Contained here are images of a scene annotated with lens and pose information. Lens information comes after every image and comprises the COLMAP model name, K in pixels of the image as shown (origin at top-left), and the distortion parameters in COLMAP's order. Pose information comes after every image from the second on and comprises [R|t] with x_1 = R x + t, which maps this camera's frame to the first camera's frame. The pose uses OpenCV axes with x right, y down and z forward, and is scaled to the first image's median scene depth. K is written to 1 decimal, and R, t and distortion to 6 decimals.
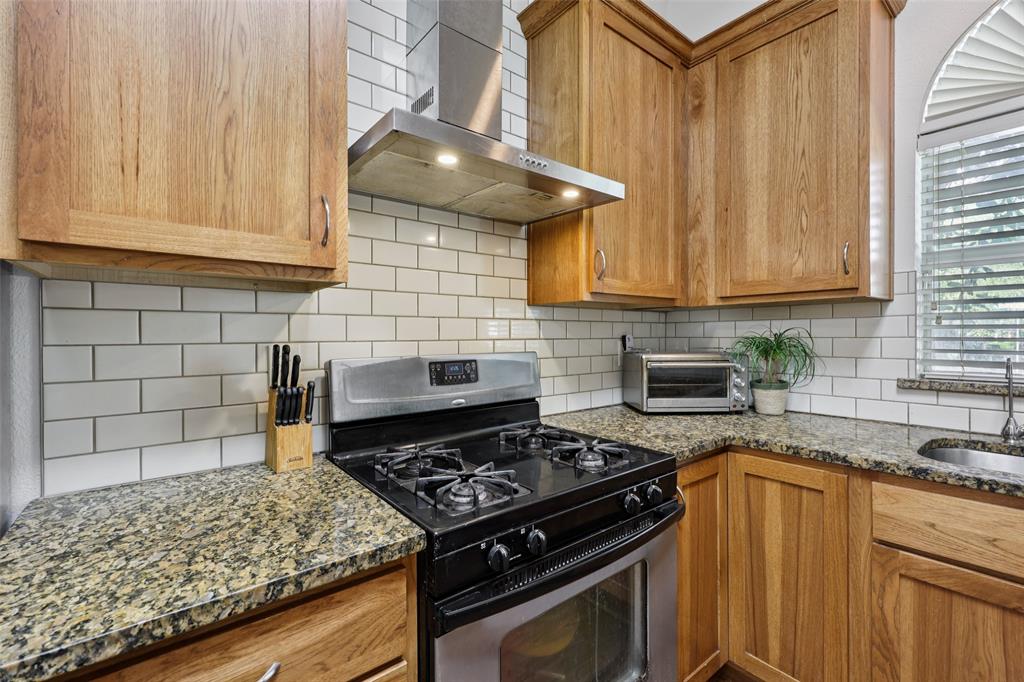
lens RADIAL K [[443.1, 0, 509.1], [0, 443.1, 335.4], [0, 0, 1]] dist [-0.002318, 0.000461]
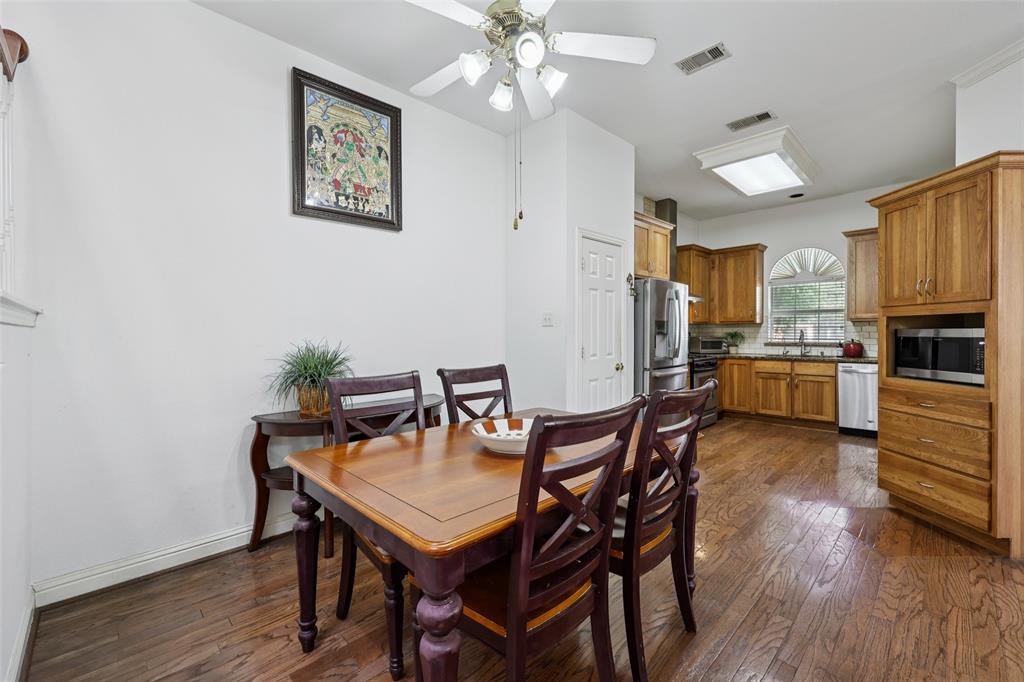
lens RADIAL K [[429.2, 0, 513.0], [0, 429.2, 333.5], [0, 0, 1]] dist [0.004717, 0.000364]
pose [[0.994976, -0.002417, 0.100083, -1.738753], [0.002063, 0.999991, 0.003642, -0.005016], [-0.100091, -0.003417, 0.994972, -2.593215]]
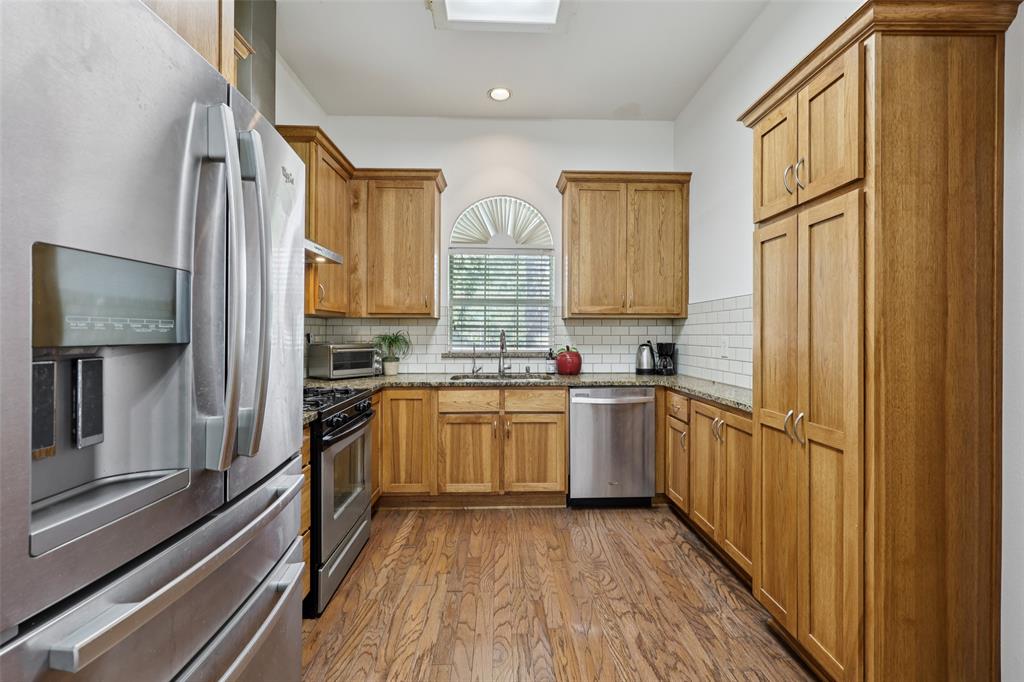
lens RADIAL K [[443.1, 0, 512.5], [0, 443.1, 338.9], [0, 0, 1]] dist [-0.002318, 0.000461]
pose [[0.602309, -0.005686, 0.798243, -0.703271], [-0.004697, 0.999932, 0.010666, -0.002321], [-0.798249, -0.010174, 0.602241, -0.645764]]
